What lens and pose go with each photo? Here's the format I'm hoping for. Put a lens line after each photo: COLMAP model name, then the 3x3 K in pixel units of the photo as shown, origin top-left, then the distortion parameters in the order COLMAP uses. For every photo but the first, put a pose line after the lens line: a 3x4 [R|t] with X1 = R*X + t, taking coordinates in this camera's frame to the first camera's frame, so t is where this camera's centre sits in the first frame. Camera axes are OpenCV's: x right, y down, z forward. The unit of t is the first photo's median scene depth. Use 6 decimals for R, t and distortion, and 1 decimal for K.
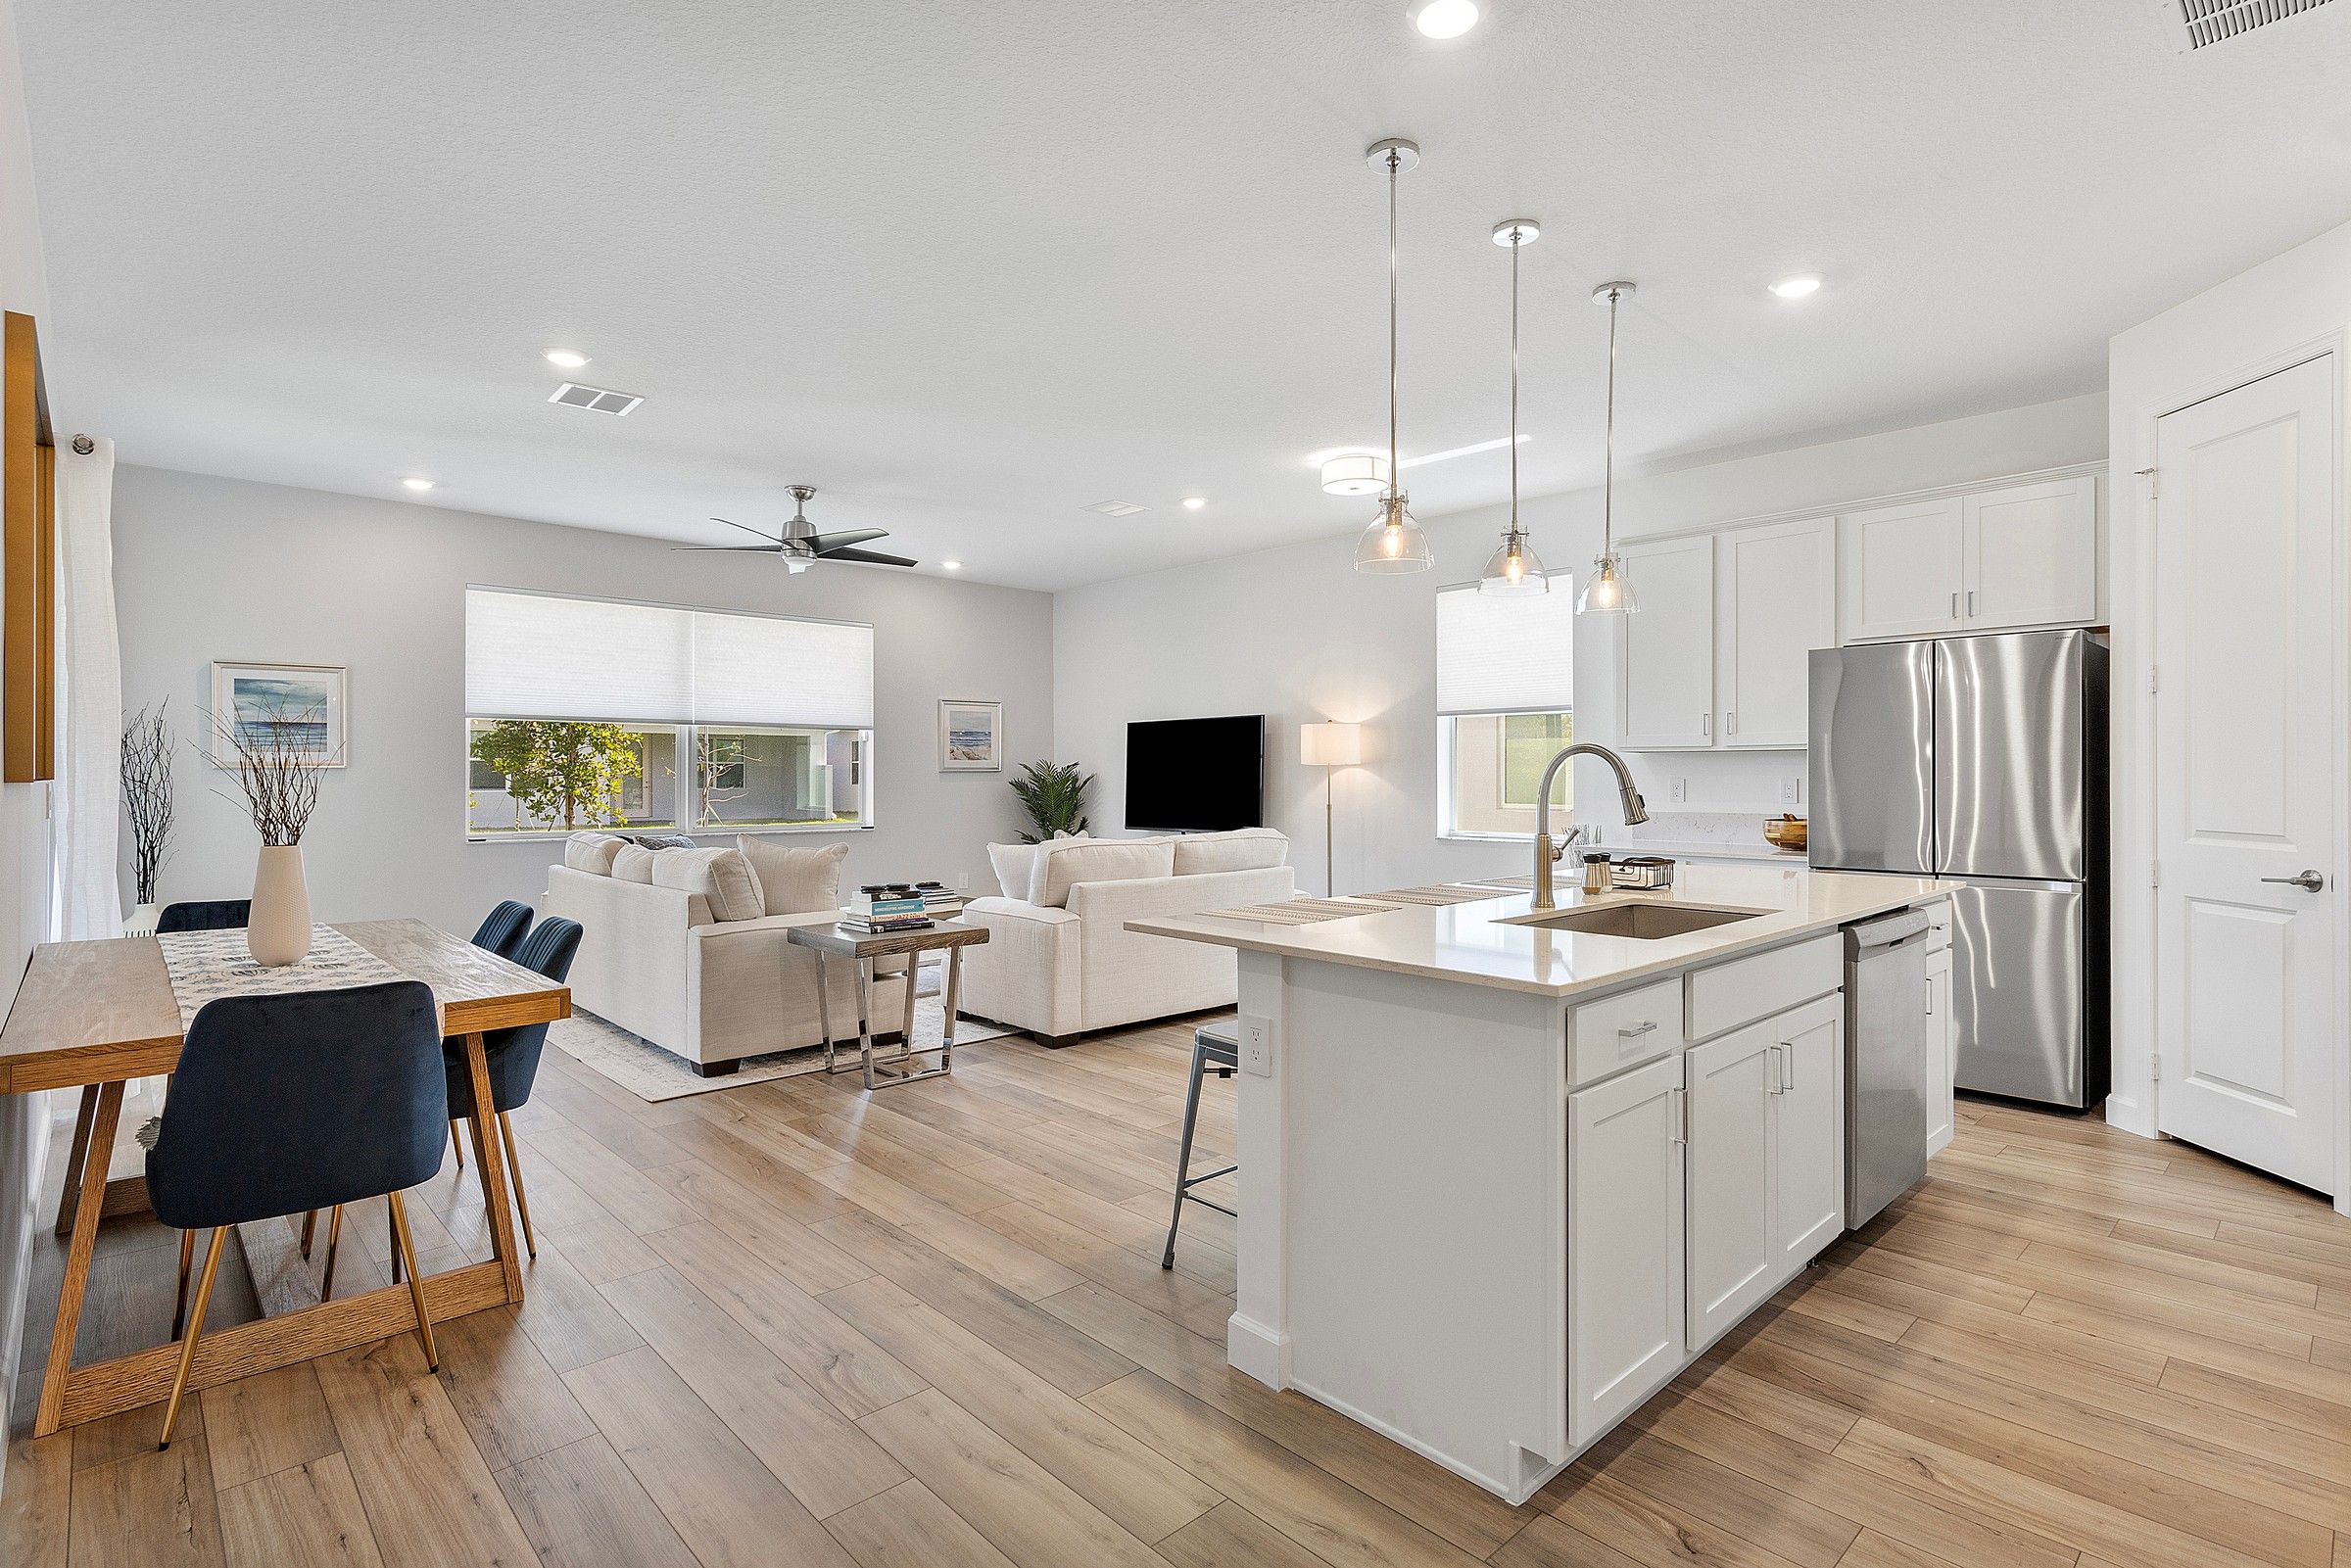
lens RADIAL K [[1142.9, 0, 1204.4], [0, 1142.9, 781.5], [0, 0, 1]] dist [-0.006433, 0.007905]
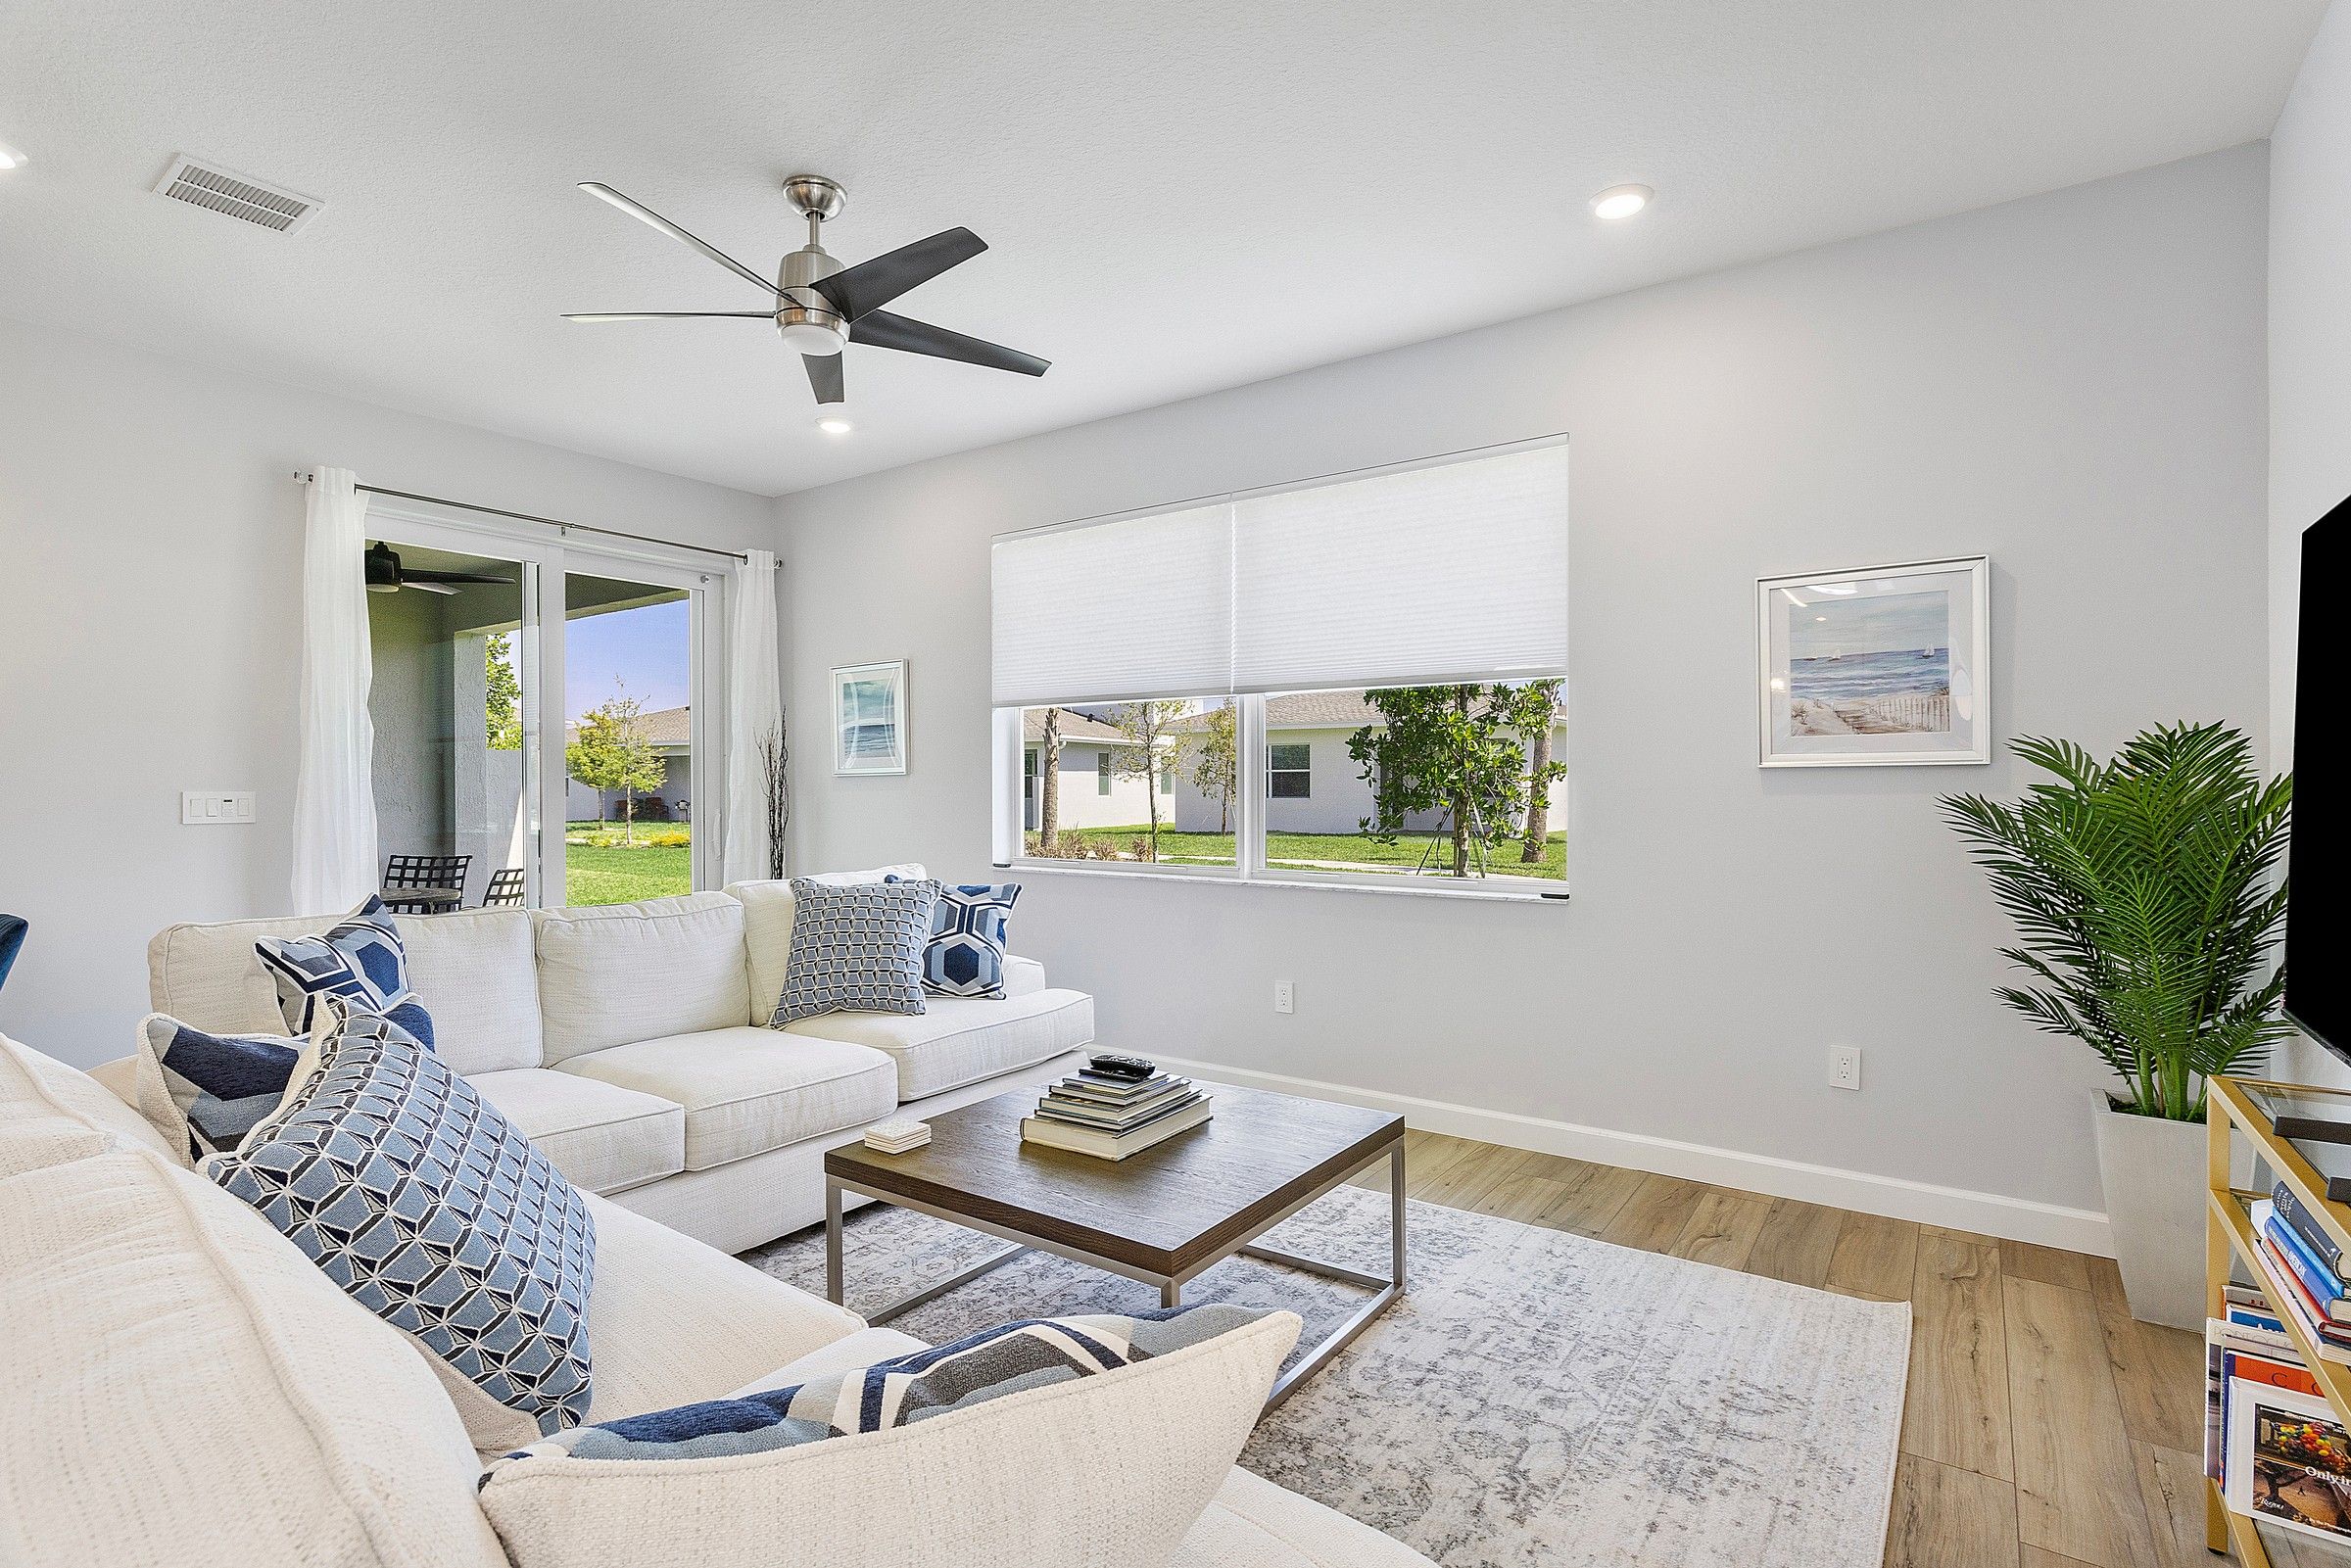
lens RADIAL K [[1142.9, 0, 1189.9], [0, 1142.9, 780.1], [0, 0, 1]] dist [-0.006433, 0.007905]
pose [[0.192192, -0.003306, -0.981352, 0.179753], [-0.001054, 0.999993, -0.003575, -0.005073], [0.981357, 0.001722, 0.192187, 1.259027]]
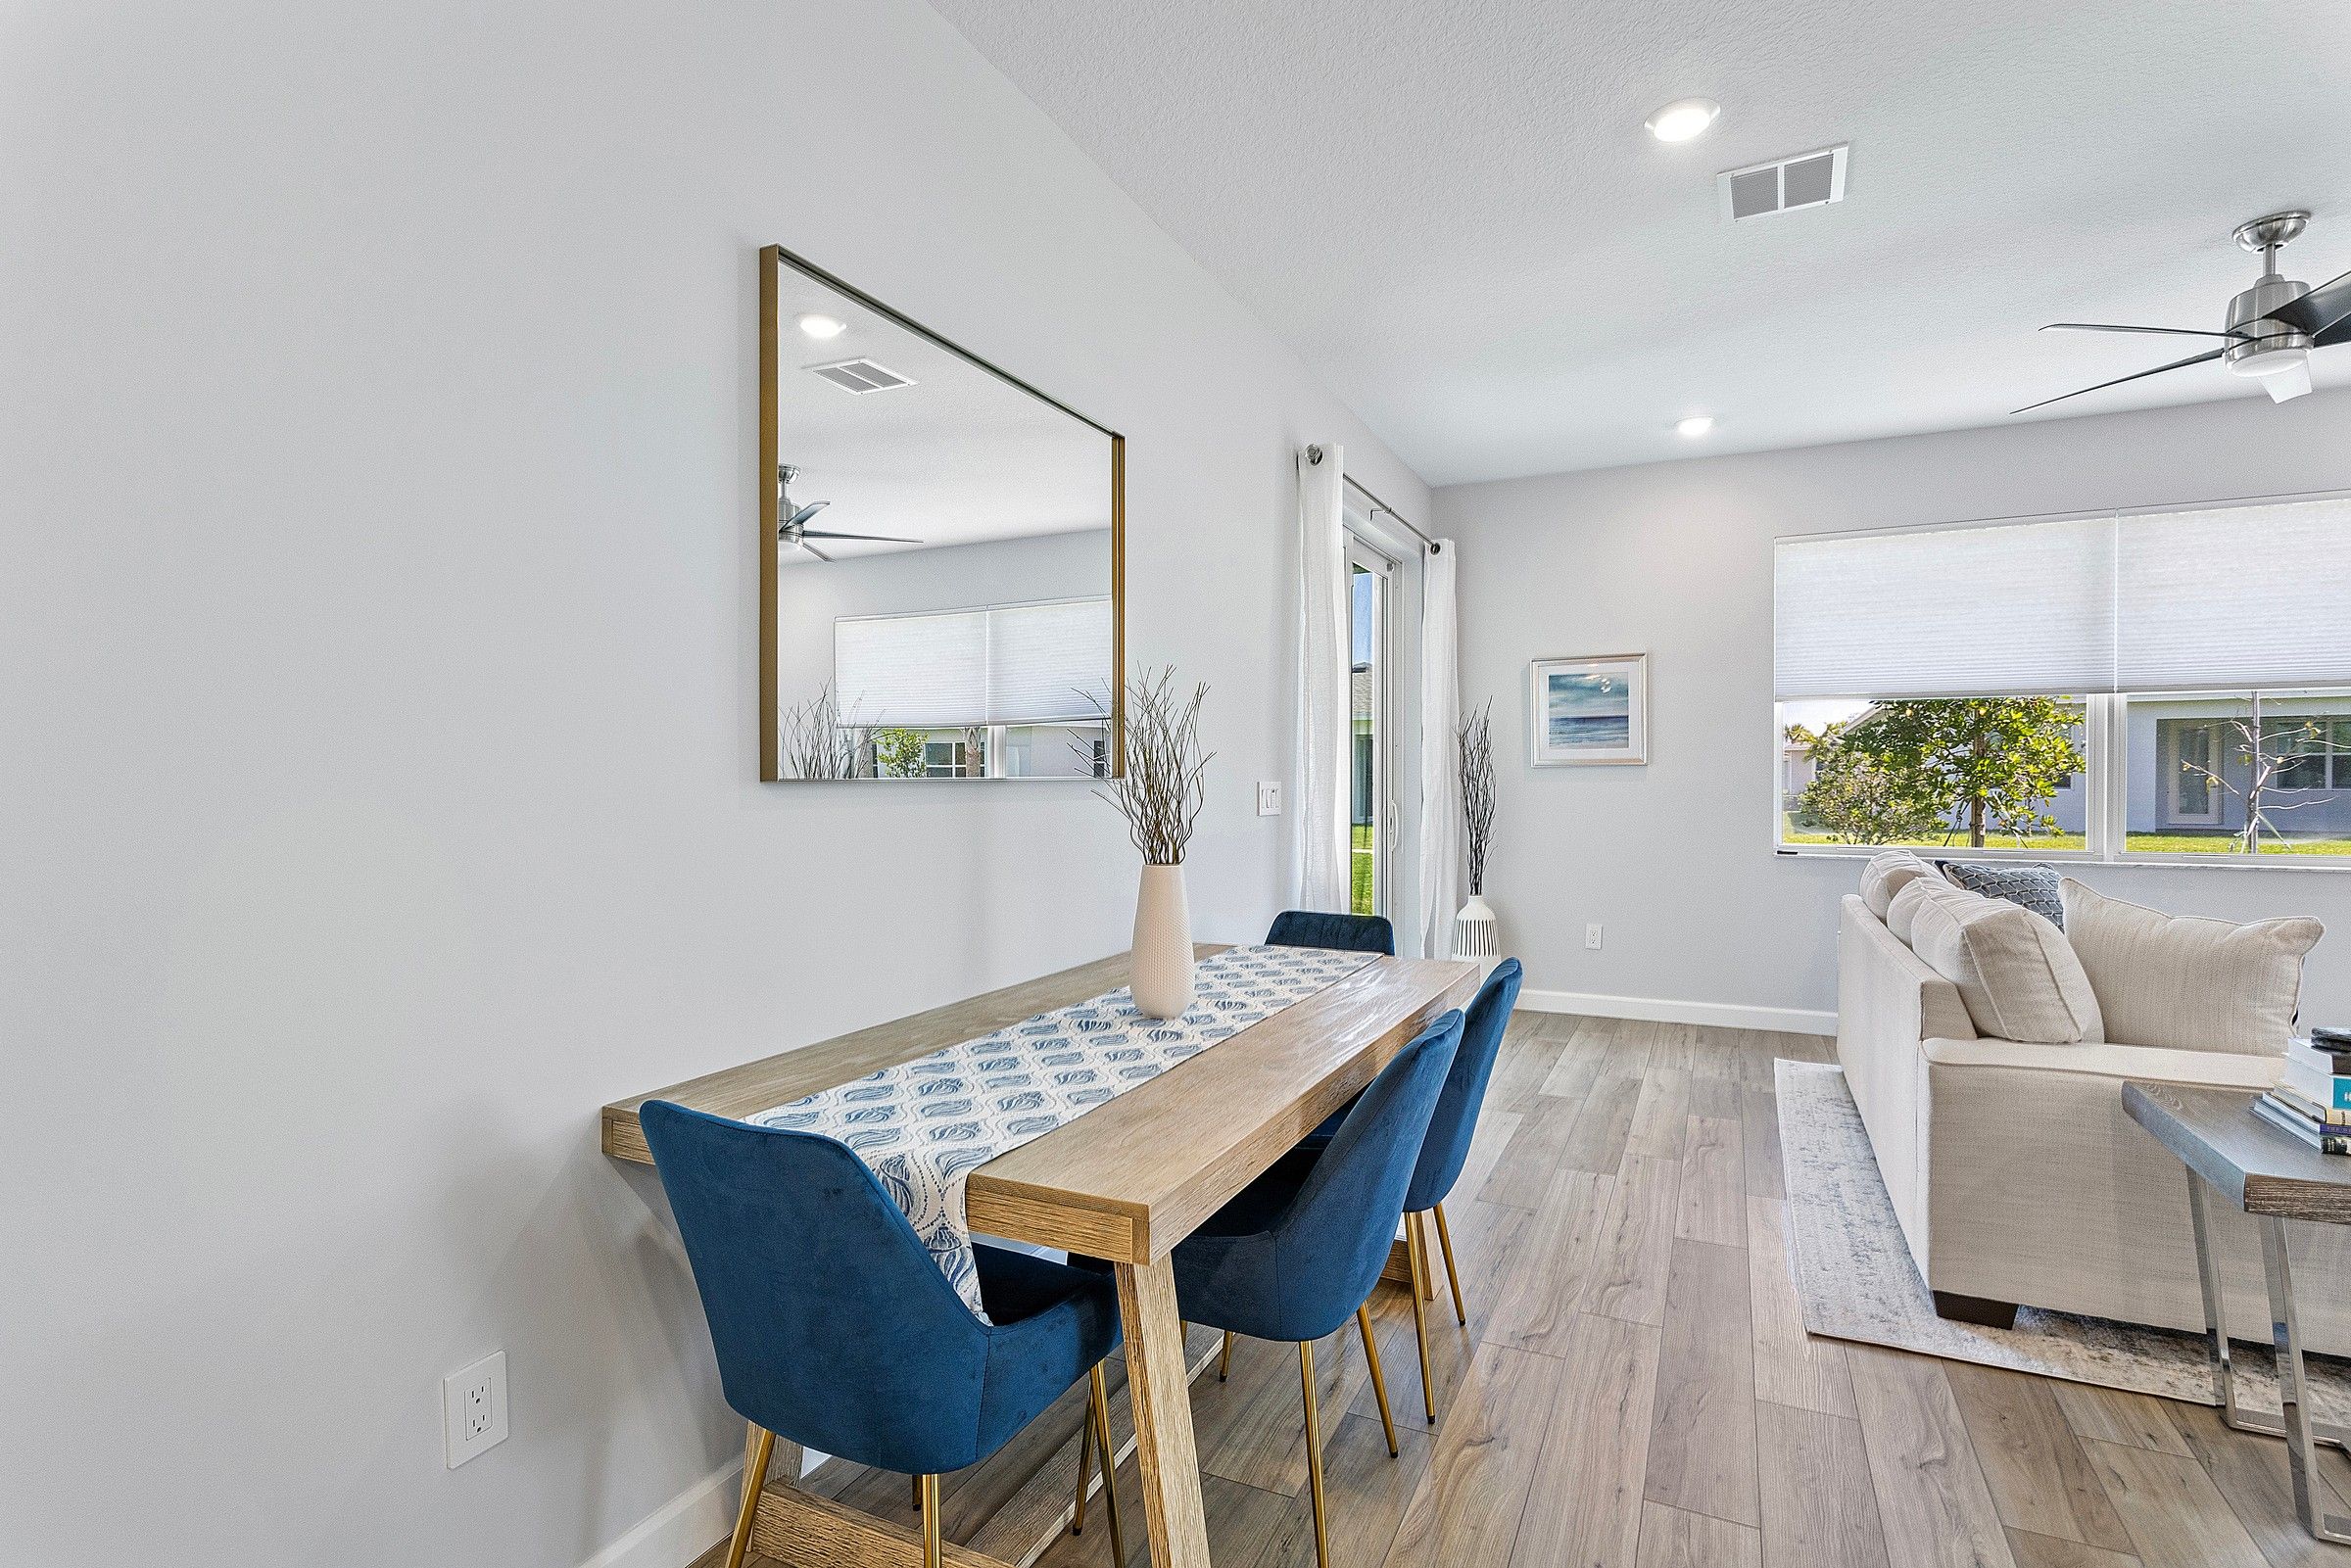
lens RADIAL K [[1142.9, 0, 1197.5], [0, 1142.9, 782.1], [0, 0, 1]] dist [-0.006433, 0.007905]
pose [[0.359163, 0.003521, -0.933268, -0.046167], [-0.001025, 0.999994, 0.003378, -0.001277], [0.933274, -0.000257, 0.359164, 0.416215]]
